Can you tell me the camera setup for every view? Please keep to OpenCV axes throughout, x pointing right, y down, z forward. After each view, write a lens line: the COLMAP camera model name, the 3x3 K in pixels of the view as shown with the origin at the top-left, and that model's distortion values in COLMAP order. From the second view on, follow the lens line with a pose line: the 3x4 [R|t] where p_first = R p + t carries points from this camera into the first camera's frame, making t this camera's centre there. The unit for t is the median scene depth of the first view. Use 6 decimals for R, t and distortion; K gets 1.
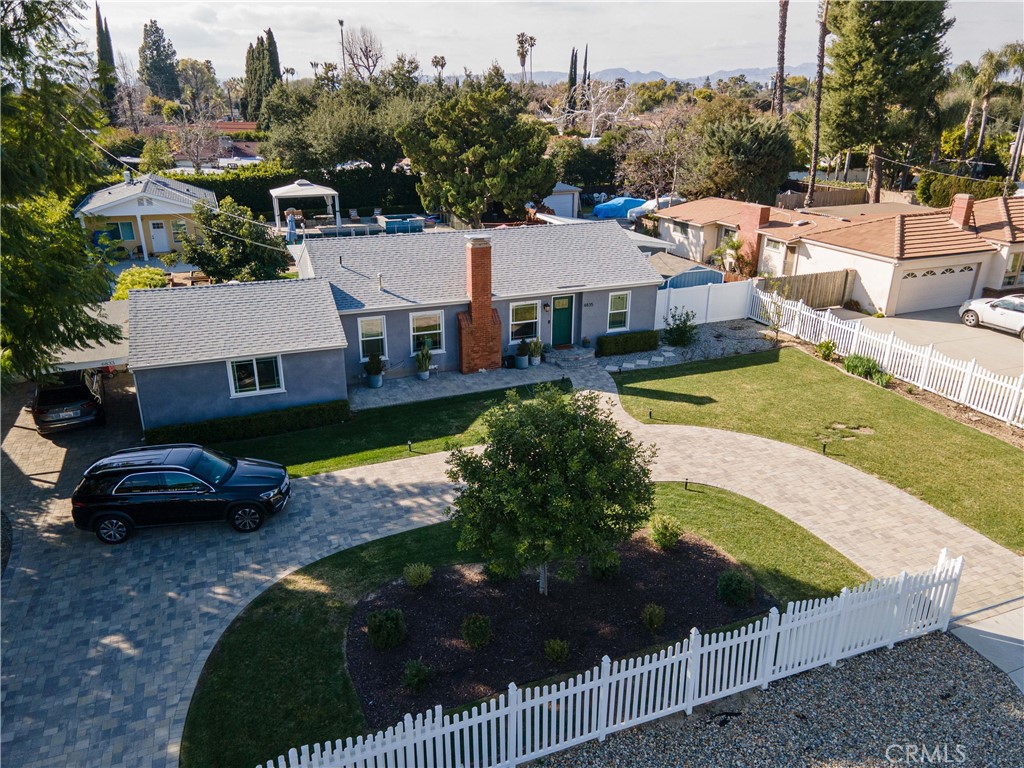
lens RADIAL K [[749.2, 0, 511.6], [0, 749.2, 385.5], [0, 0, 1]] dist [0.034652, 0.006039]
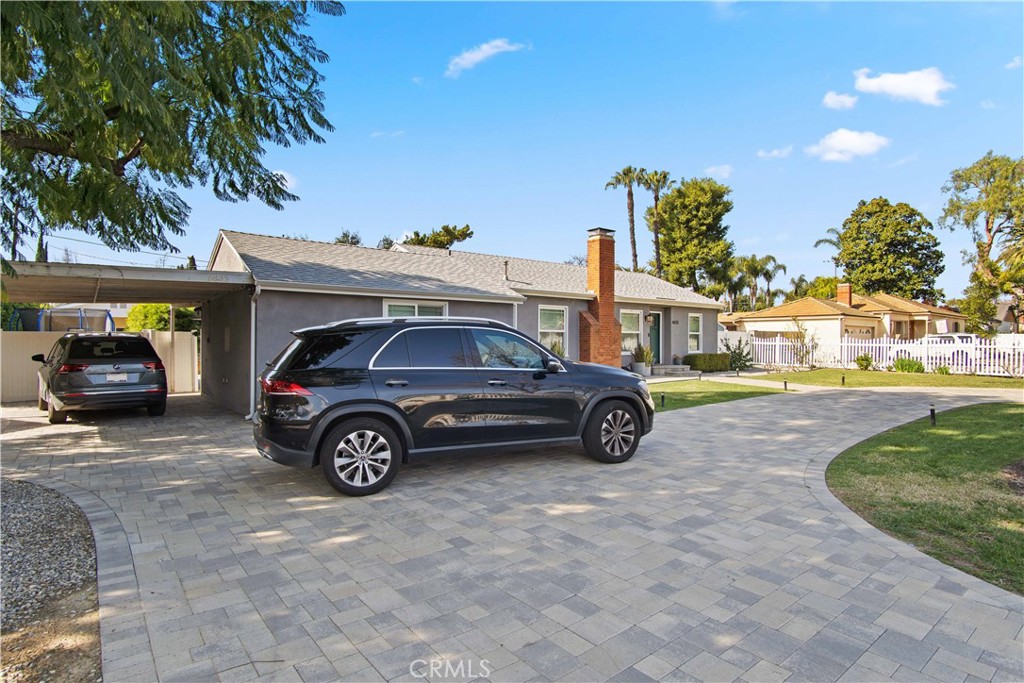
lens RADIAL K [[550.7, 0, 517.5], [0, 550.7, 341.2], [0, 0, 1]] dist [-0.032324, -0.000548]
pose [[0.955971, 0.000600, 0.293462, -0.392657], [0.103018, 0.935672, -0.337499, 0.177751], [-0.274787, 0.352871, 0.894413, 0.502196]]
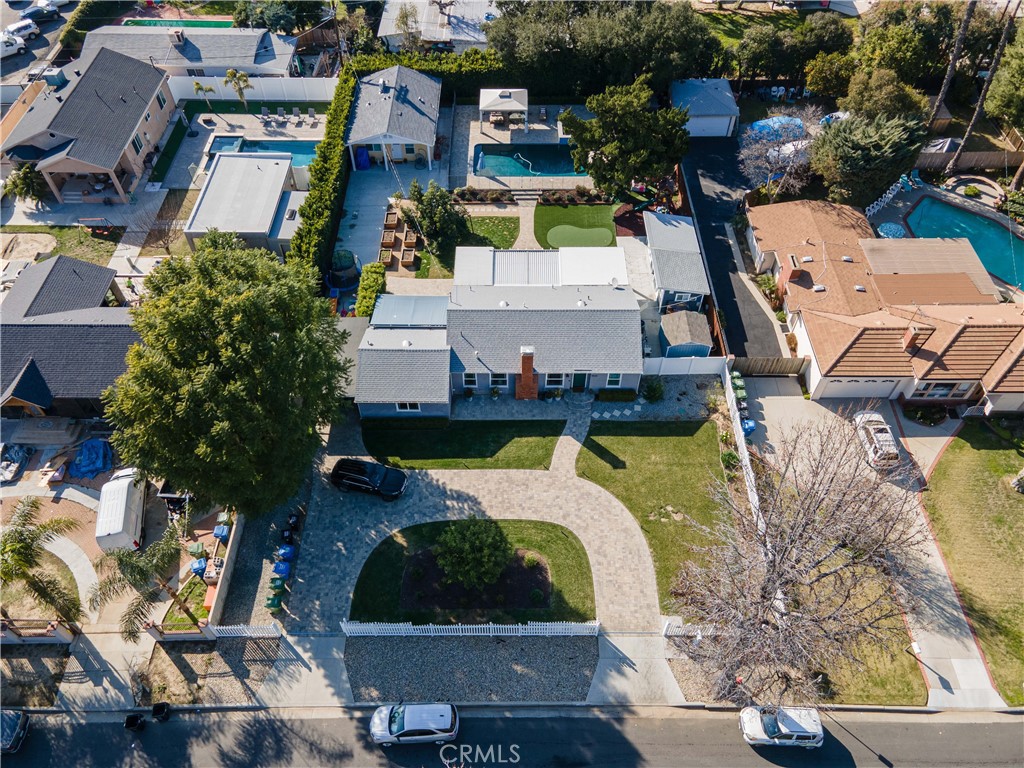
lens RADIAL K [[749.2, 0, 508.5], [0, 749.2, 384.8], [0, 0, 1]] dist [0.034652, 0.006039]
pose [[0.929384, 0.283563, -0.236300, 0.415050], [-0.136351, 0.858643, 0.494105, -1.147082], [0.343007, -0.426994, 0.836674, -0.668754]]
